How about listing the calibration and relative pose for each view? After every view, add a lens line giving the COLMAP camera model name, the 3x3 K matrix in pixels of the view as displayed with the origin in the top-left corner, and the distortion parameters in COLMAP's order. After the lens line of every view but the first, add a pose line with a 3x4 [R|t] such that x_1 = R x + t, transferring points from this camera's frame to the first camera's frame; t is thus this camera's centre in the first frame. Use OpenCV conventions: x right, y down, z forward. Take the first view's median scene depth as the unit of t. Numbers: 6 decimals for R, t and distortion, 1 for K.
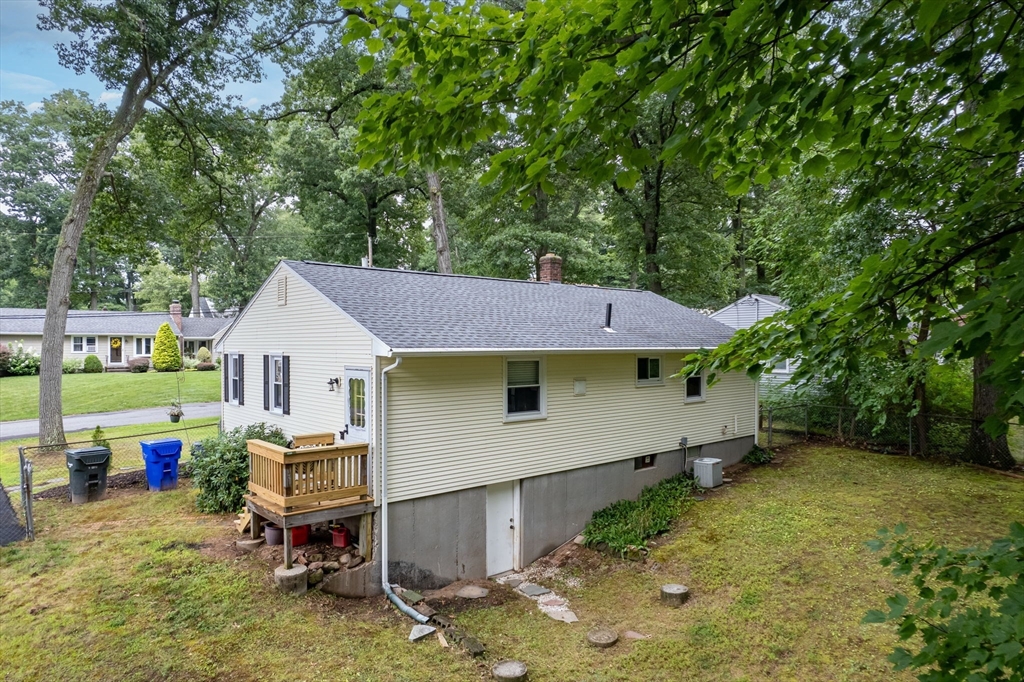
lens RADIAL K [[668.1, 0, 512.0], [0, 668.1, 341.0], [0, 0, 1]] dist [-0.066299, 0.067112]
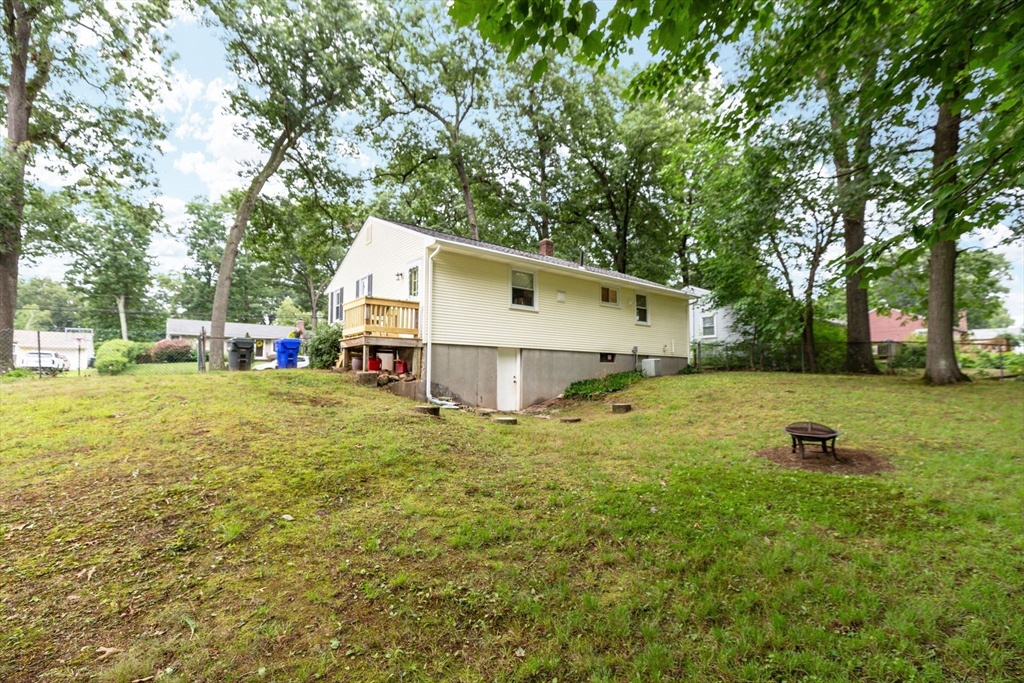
lens RADIAL K [[467.8, 0, 506.8], [0, 467.8, 356.3], [0, 0, 1]] dist [0.000725, -0.000162]
pose [[0.998449, 0.002432, -0.055620, 0.040044], [-0.006292, 0.997574, -0.069328, 0.295108], [0.055316, 0.069571, 0.996042, -0.057523]]
